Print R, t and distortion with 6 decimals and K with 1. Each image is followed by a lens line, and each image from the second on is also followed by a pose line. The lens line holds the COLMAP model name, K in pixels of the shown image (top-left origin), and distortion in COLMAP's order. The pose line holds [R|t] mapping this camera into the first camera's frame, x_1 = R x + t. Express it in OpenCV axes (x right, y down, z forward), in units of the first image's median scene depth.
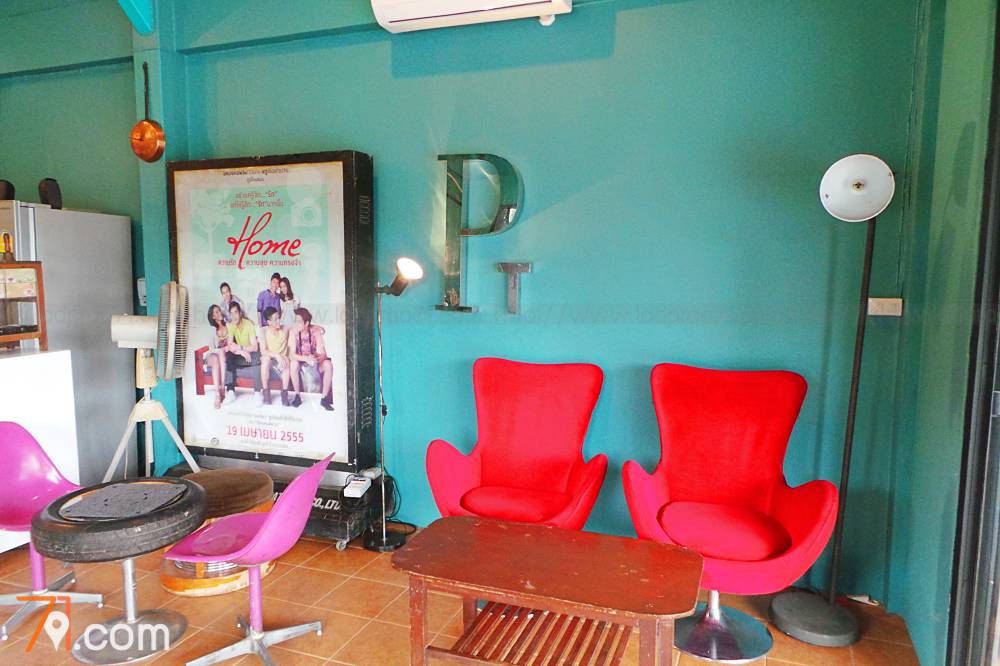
lens RADIAL K [[695.9, 0, 496.0], [0, 695.9, 337.0], [0, 0, 1]] dist [0.004434, 0.007947]
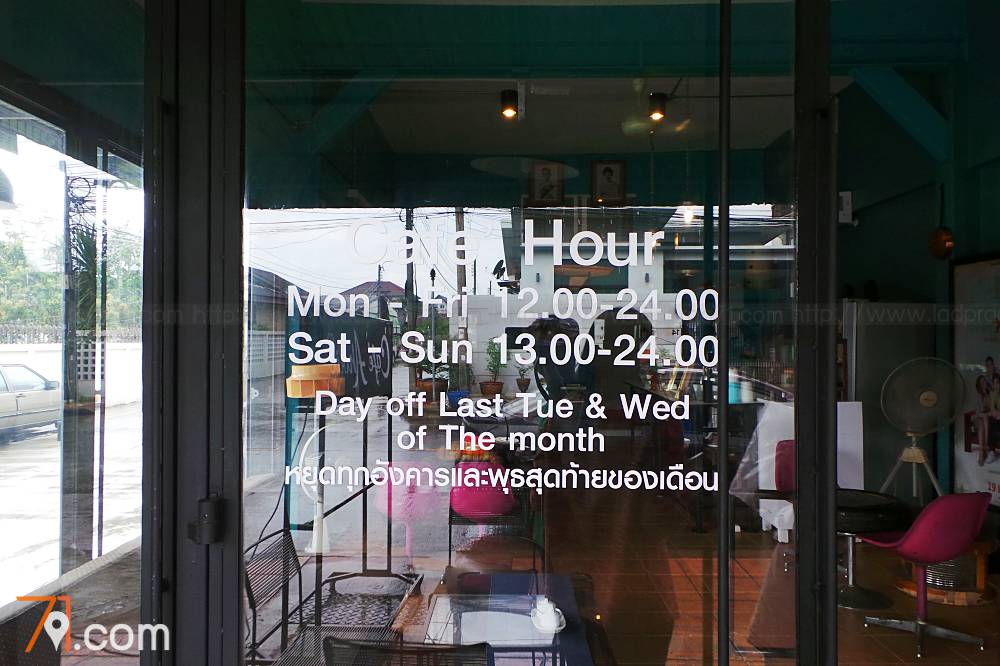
lens RADIAL K [[695.9, 0, 496.0], [0, 695.9, 330.9], [0, 0, 1]] dist [0.004434, 0.007947]
pose [[0.352393, -0.015874, -0.935717, 0.411127], [-0.096698, 0.993887, -0.053278, 0.021014], [0.930843, 0.109257, 0.348704, -0.176912]]
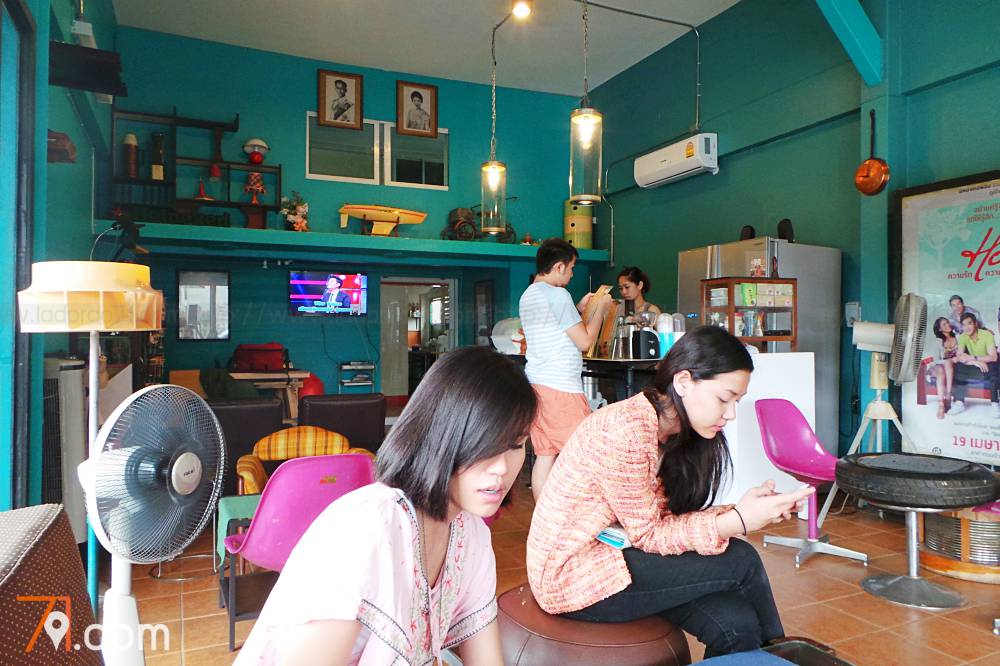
lens RADIAL K [[695.9, 0, 497.2], [0, 695.9, 335.9], [0, 0, 1]] dist [0.004434, 0.007947]
pose [[0.718595, -0.003909, -0.695418, -0.157797], [-0.074999, 0.993716, -0.083084, 0.118985], [0.691373, 0.111859, 0.713787, -0.204126]]
